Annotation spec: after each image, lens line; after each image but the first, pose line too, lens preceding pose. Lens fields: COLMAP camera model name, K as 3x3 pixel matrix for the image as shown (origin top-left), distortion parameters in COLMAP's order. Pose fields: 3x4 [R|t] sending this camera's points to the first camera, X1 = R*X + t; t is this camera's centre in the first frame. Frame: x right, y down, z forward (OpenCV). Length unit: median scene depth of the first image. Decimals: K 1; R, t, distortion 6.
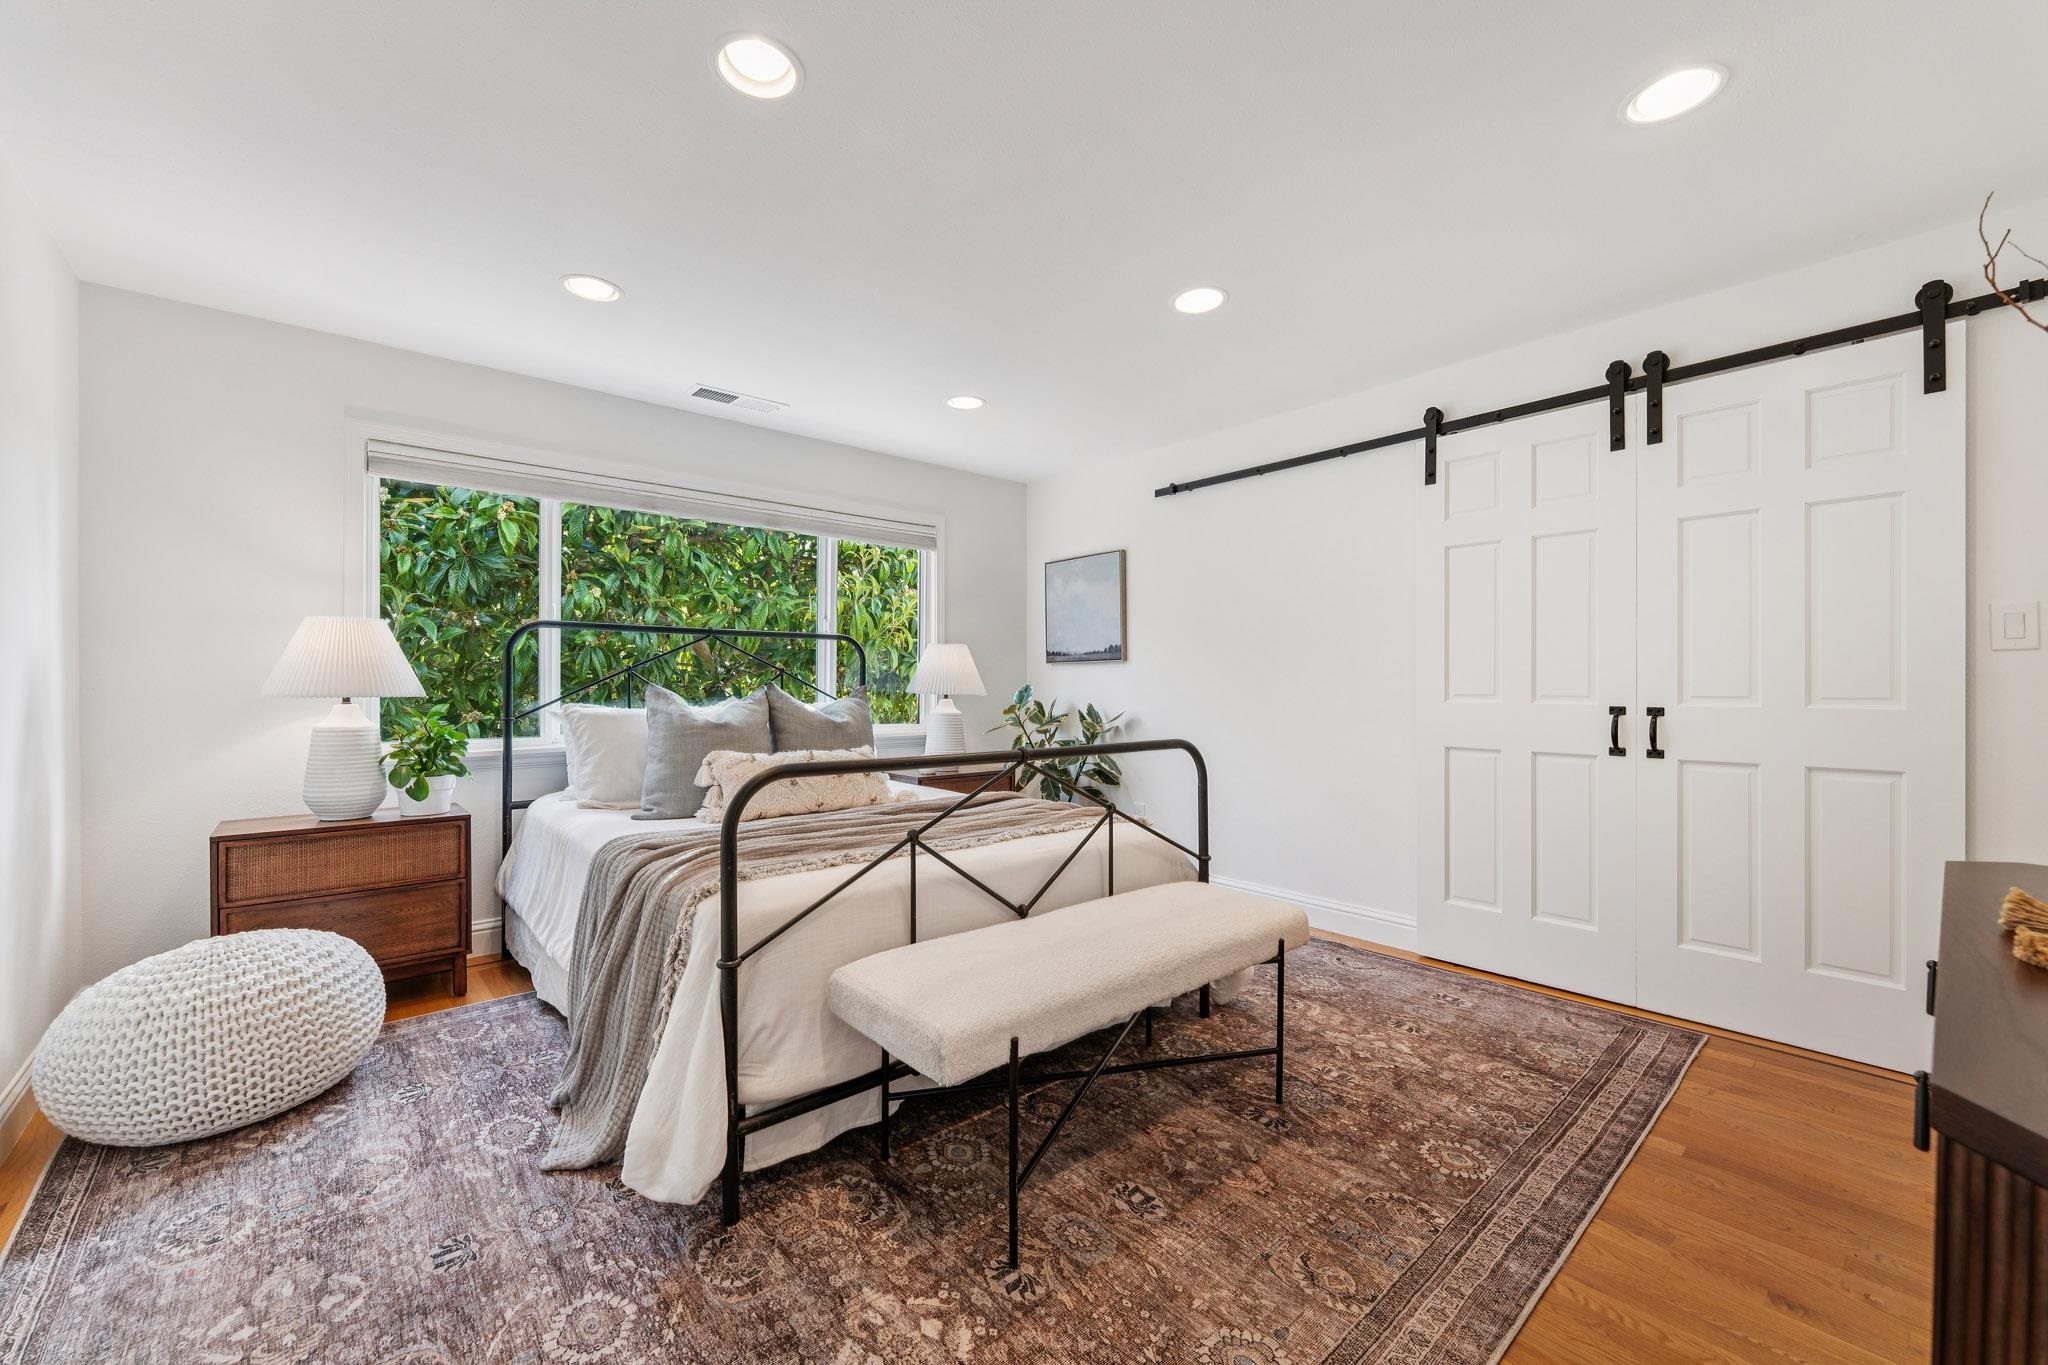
lens RADIAL K [[814.9, 0, 1019.1], [0, 814.9, 690.1], [0, 0, 1]] dist [-0.000716, -0.000831]
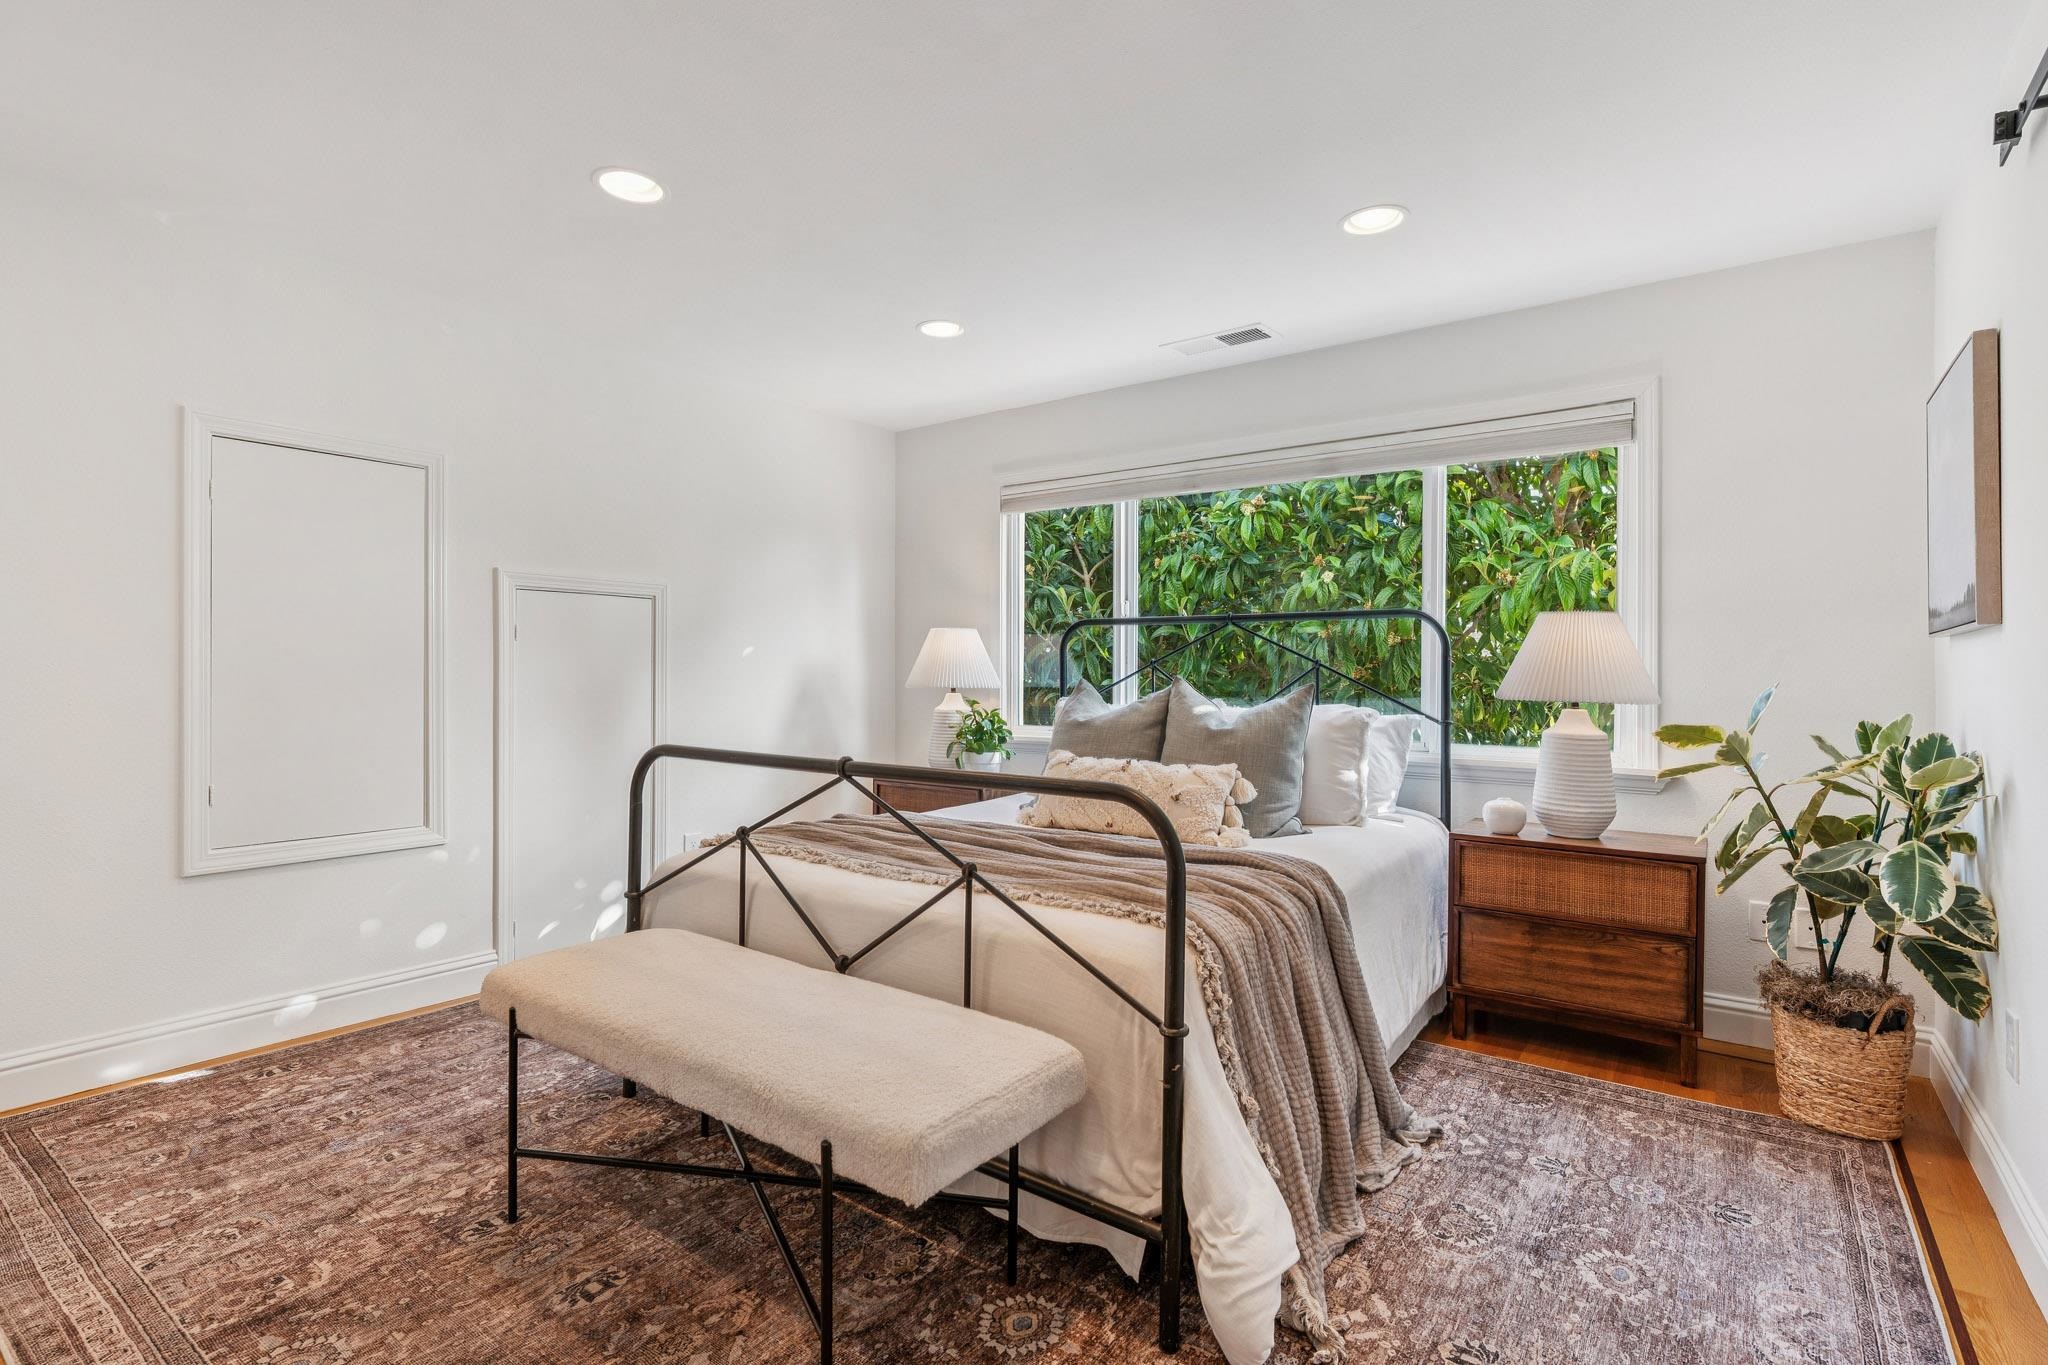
lens RADIAL K [[986.5, 0, 1020.1], [0, 986.5, 683.8], [0, 0, 1]] dist [0.010239, 0.000238]
pose [[0.209505, 0.008455, -0.977771, 0.743509], [-0.012798, 0.999901, 0.005905, -0.009134], [0.977724, 0.011276, 0.209592, 0.725436]]
